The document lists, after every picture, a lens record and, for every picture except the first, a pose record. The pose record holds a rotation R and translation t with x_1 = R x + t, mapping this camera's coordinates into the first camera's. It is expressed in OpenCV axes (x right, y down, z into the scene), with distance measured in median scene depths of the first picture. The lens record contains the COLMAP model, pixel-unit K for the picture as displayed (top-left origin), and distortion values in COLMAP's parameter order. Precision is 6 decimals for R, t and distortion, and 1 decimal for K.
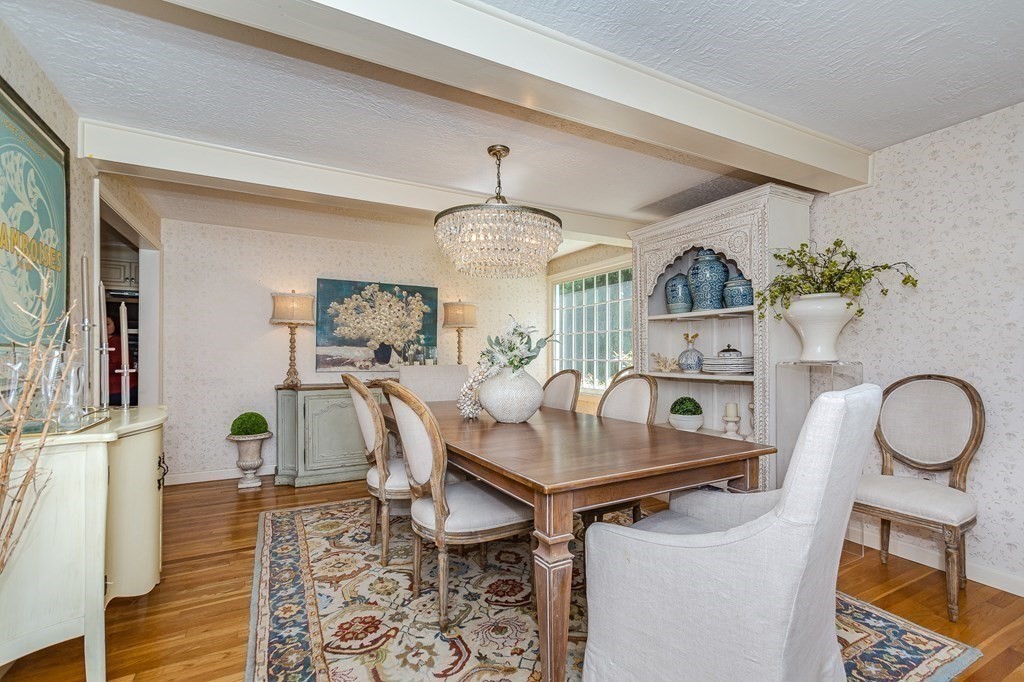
lens RADIAL K [[462.3, 0, 517.4], [0, 462.3, 360.0], [0, 0, 1]] dist [0.004013, 0.000058]
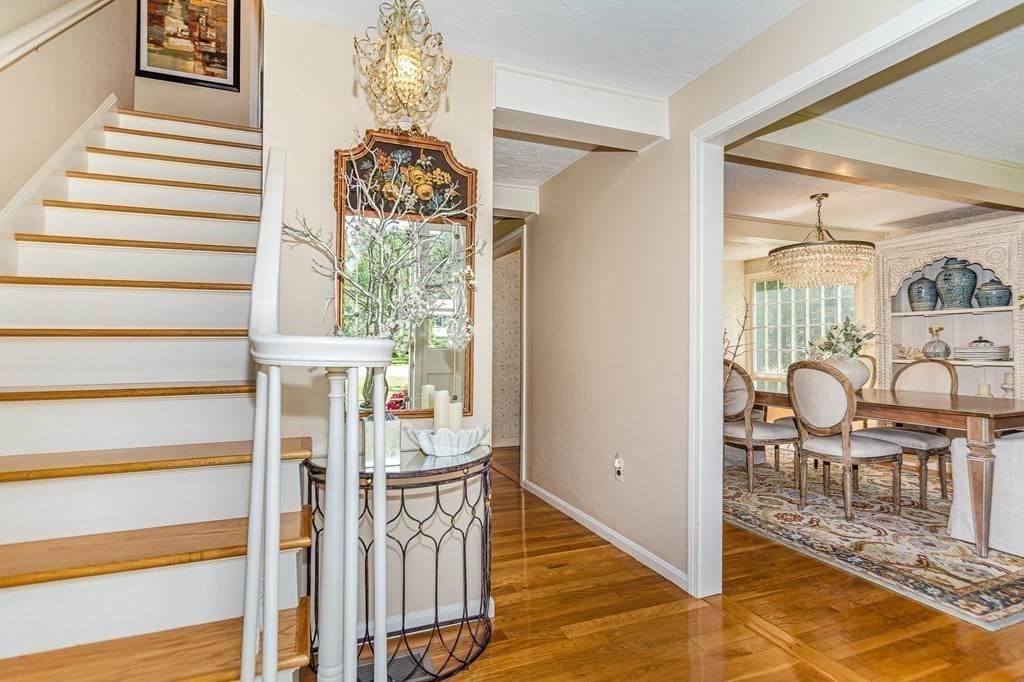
lens RADIAL K [[518.5, 0, 512.0], [0, 518.5, 341.0], [0, 0, 1]] dist [-0.001546, -0.000080]
pose [[0.994174, -0.000148, -0.107784, -0.845929], [-0.002627, 0.999669, -0.025600, 0.022525], [0.107752, 0.025734, 0.993845, -0.670588]]
